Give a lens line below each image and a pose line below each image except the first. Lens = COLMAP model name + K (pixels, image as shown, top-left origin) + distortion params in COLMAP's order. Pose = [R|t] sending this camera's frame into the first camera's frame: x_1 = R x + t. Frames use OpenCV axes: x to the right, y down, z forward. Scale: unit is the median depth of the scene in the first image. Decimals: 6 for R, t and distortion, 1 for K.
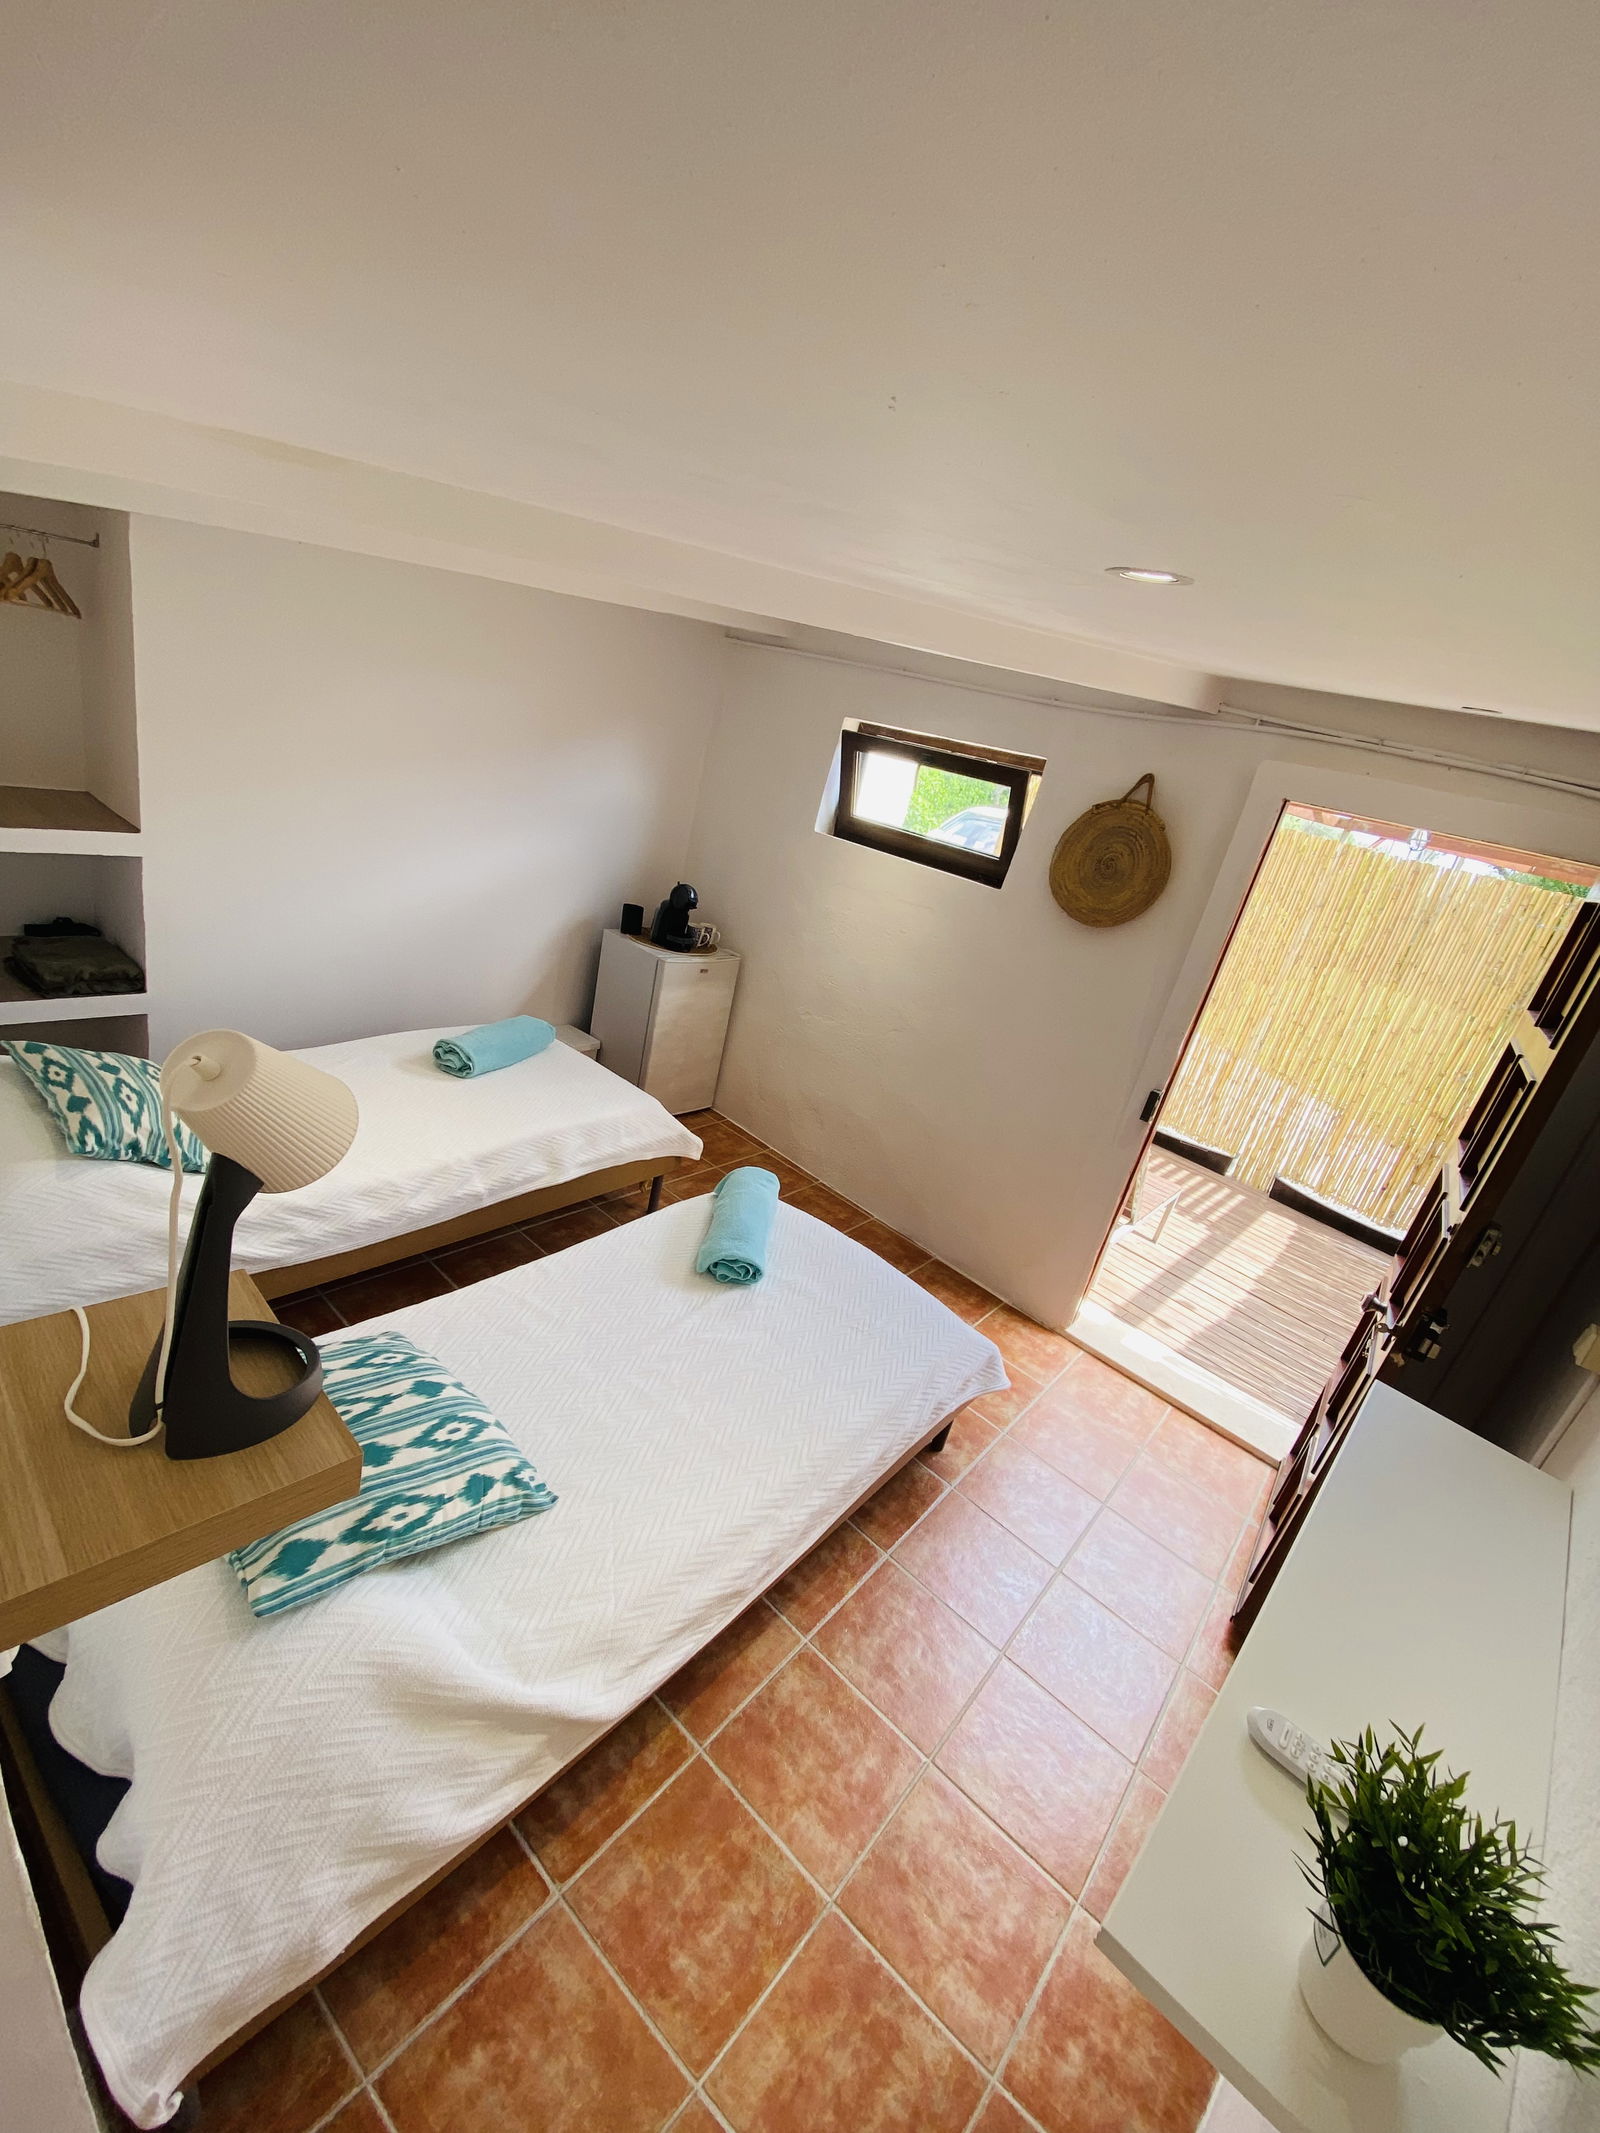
lens RADIAL K [[843.1, 0, 793.0], [0, 843.1, 1061.8], [0, 0, 1]] dist [0.037128, -0.026260]
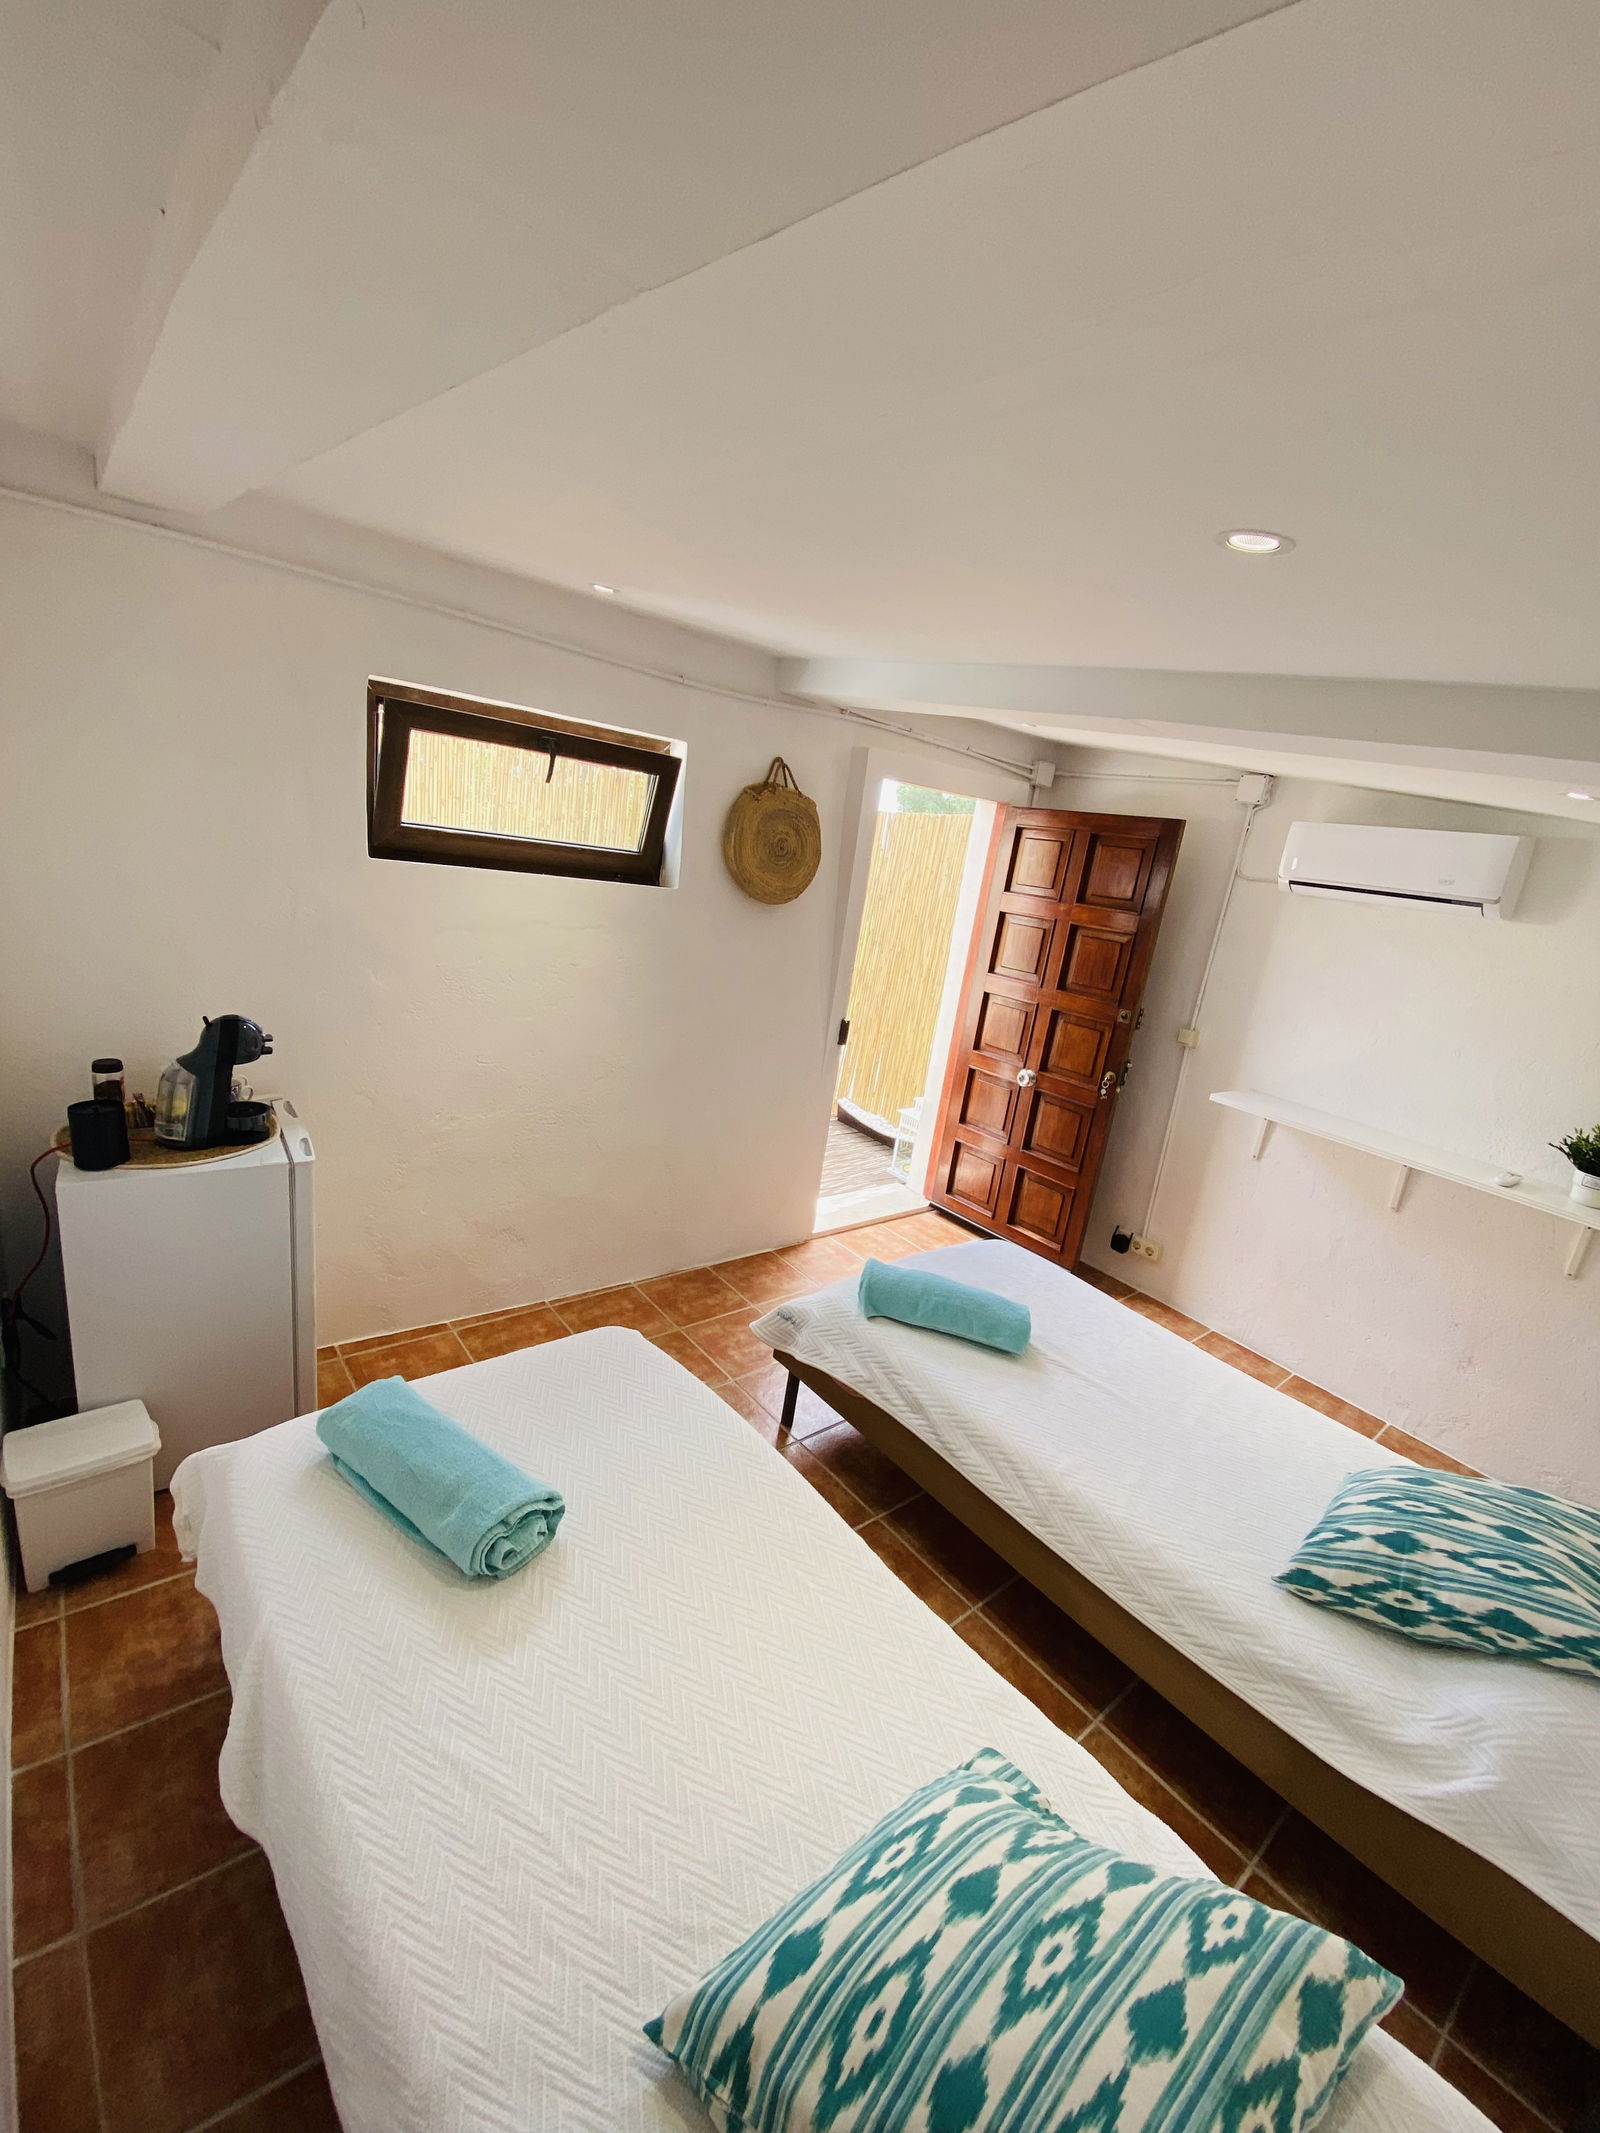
lens RADIAL K [[843.1, 0, 793.0], [0, 843.1, 1061.8], [0, 0, 1]] dist [0.037128, -0.026260]
pose [[0.175081, -0.421721, 0.889662, -0.747957], [0.241334, 0.894435, 0.376490, -0.414050], [-0.954518, 0.148790, 0.258374, 0.796538]]
